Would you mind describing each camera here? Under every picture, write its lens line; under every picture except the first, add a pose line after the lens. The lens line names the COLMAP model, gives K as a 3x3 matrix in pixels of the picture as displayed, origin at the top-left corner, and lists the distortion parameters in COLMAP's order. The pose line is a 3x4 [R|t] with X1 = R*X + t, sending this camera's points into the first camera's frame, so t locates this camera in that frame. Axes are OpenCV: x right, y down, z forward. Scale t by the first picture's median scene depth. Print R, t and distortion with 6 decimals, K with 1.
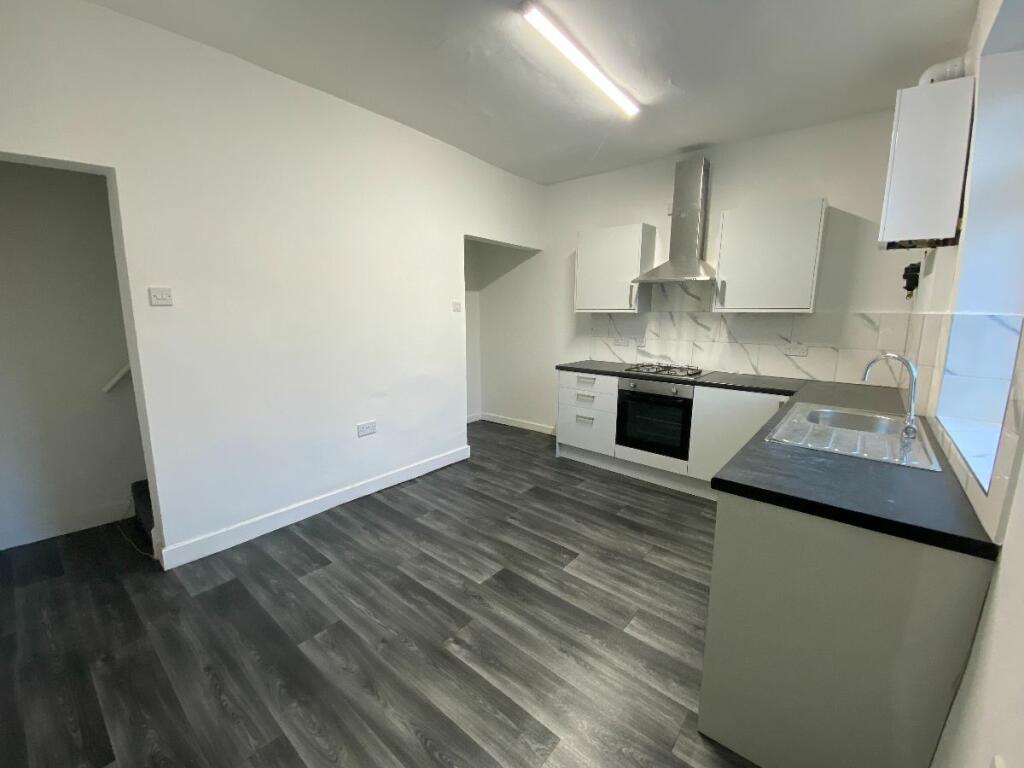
lens RADIAL K [[414.1, 0, 495.8], [0, 414.1, 379.2], [0, 0, 1]] dist [0.004001, -0.003739]
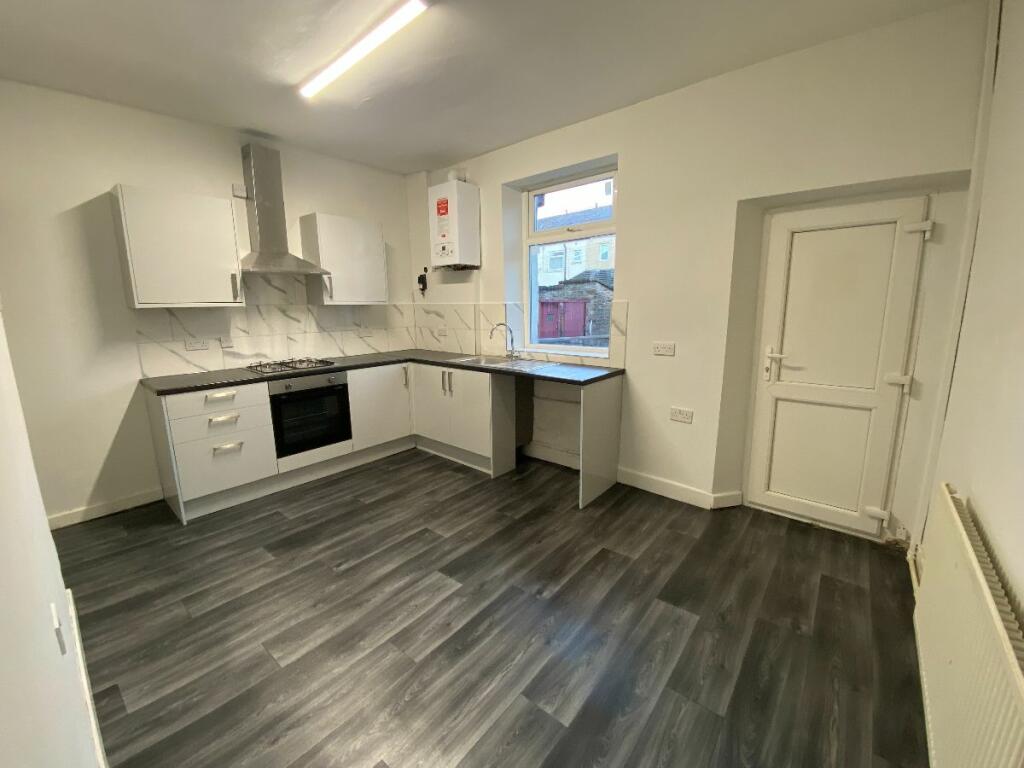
lens RADIAL K [[414.1, 0, 520.5], [0, 414.1, 378.4], [0, 0, 1]] dist [0.004001, -0.003739]
pose [[-0.025571, -0.187657, 0.981902, -0.616151], [0.174022, 0.966390, 0.189225, -0.092121], [-0.984410, 0.175711, 0.007945, 0.525421]]
